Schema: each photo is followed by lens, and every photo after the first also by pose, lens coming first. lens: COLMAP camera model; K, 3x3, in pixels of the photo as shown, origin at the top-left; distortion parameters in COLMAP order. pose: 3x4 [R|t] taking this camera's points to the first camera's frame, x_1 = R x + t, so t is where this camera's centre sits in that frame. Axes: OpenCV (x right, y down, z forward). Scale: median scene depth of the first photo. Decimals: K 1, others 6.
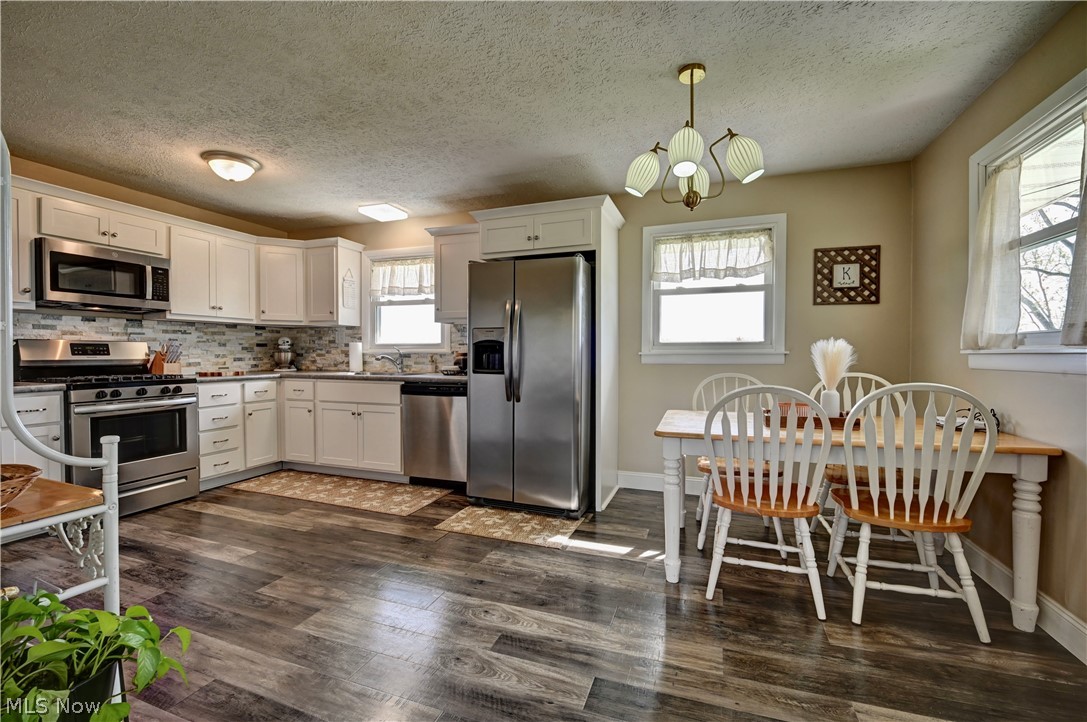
lens RADIAL K [[449.6, 0, 551.5], [0, 449.6, 360.9], [0, 0, 1]] dist [-0.022536, -0.002628]
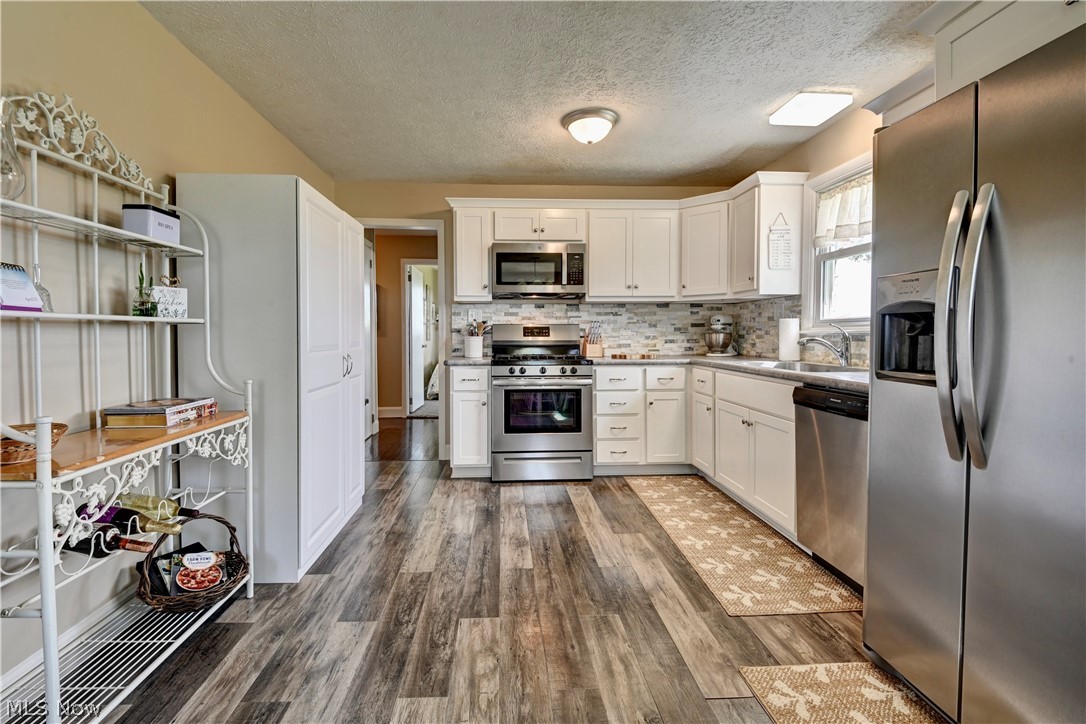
lens RADIAL K [[480.7, 0, 536.4], [0, 480.7, 345.4], [0, 0, 1]] dist [-0.004657, -0.003829]
pose [[0.376102, 0.018333, -0.926397, 0.123927], [-0.012435, 0.999814, 0.014737, -0.007143], [0.926495, 0.005977, 0.376260, 0.441856]]
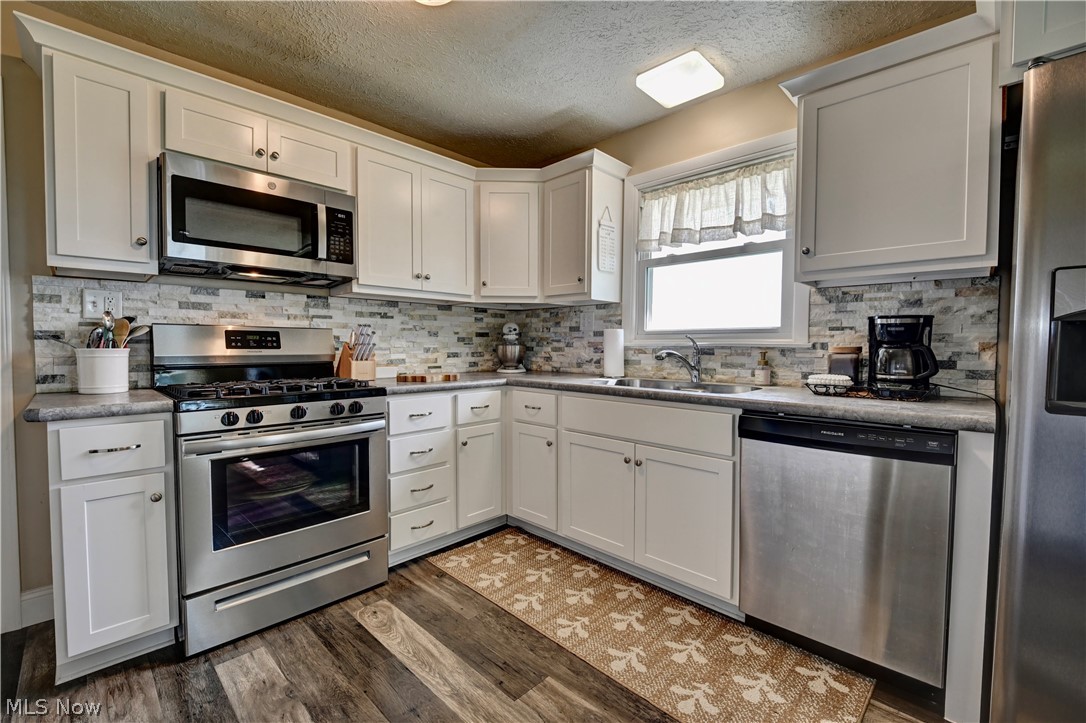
lens RADIAL K [[452.0, 0, 542.3], [0, 452.0, 363.0], [0, 0, 1]] dist [-0.009353, -0.002559]
pose [[0.900050, 0.018381, -0.435398, -0.316323], [-0.010048, 0.999720, 0.021434, -0.008688], [0.435670, -0.014917, 0.899983, 0.496392]]
